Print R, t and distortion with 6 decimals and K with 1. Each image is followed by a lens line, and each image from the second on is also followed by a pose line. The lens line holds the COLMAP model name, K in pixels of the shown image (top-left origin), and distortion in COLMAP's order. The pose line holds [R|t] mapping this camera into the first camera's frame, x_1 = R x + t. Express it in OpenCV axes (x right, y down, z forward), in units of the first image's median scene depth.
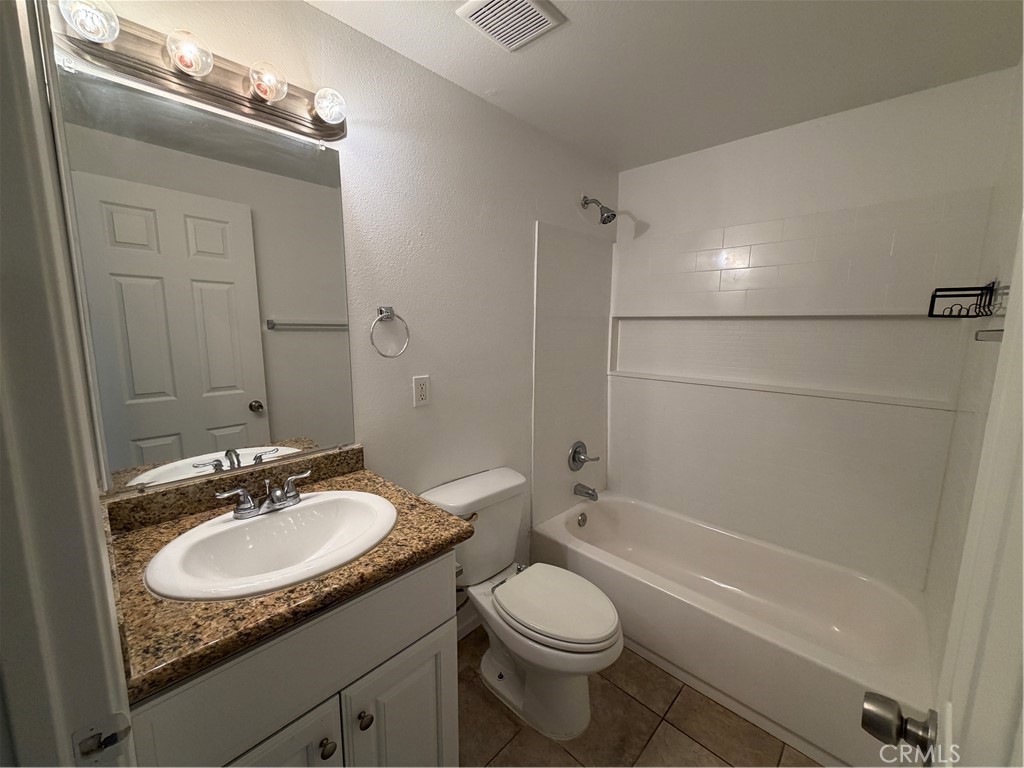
lens RADIAL K [[406.8, 0, 509.5], [0, 406.8, 385.3], [0, 0, 1]] dist [-0.001920, -0.000794]
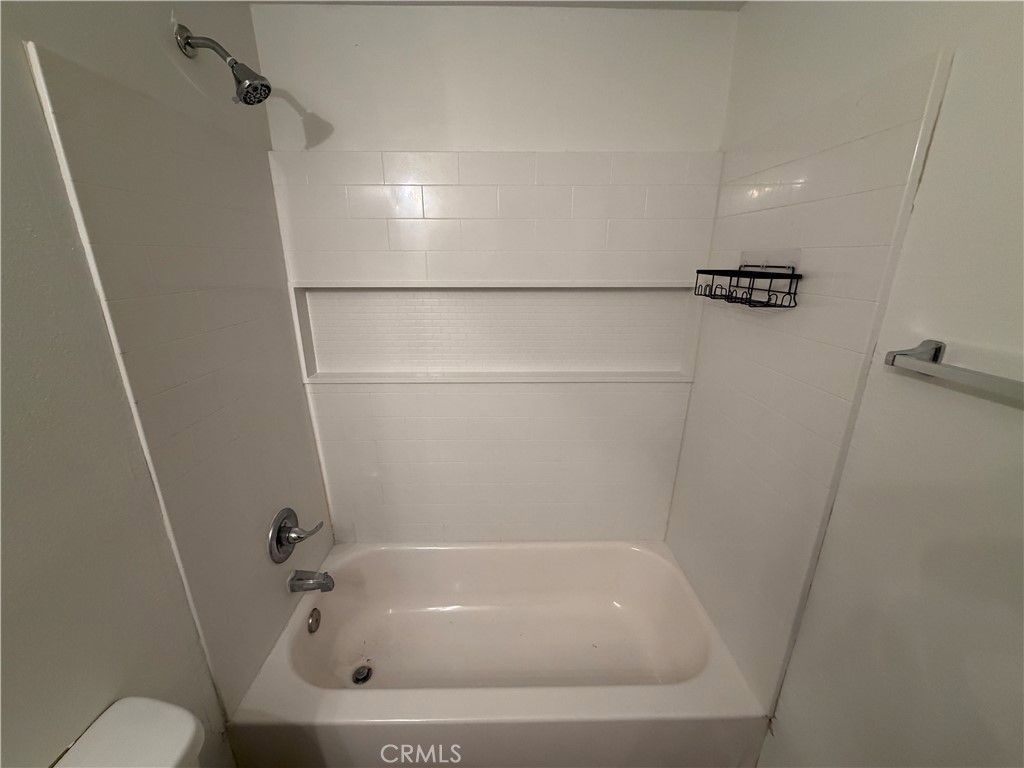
lens RADIAL K [[406.8, 0, 509.5], [0, 406.8, 385.3], [0, 0, 1]] dist [-0.001920, -0.000794]
pose [[0.708355, -0.218753, 0.671104, 0.056142], [0.113058, 0.973652, 0.198037, -0.129172], [-0.696743, -0.064407, 0.714423, 0.407602]]
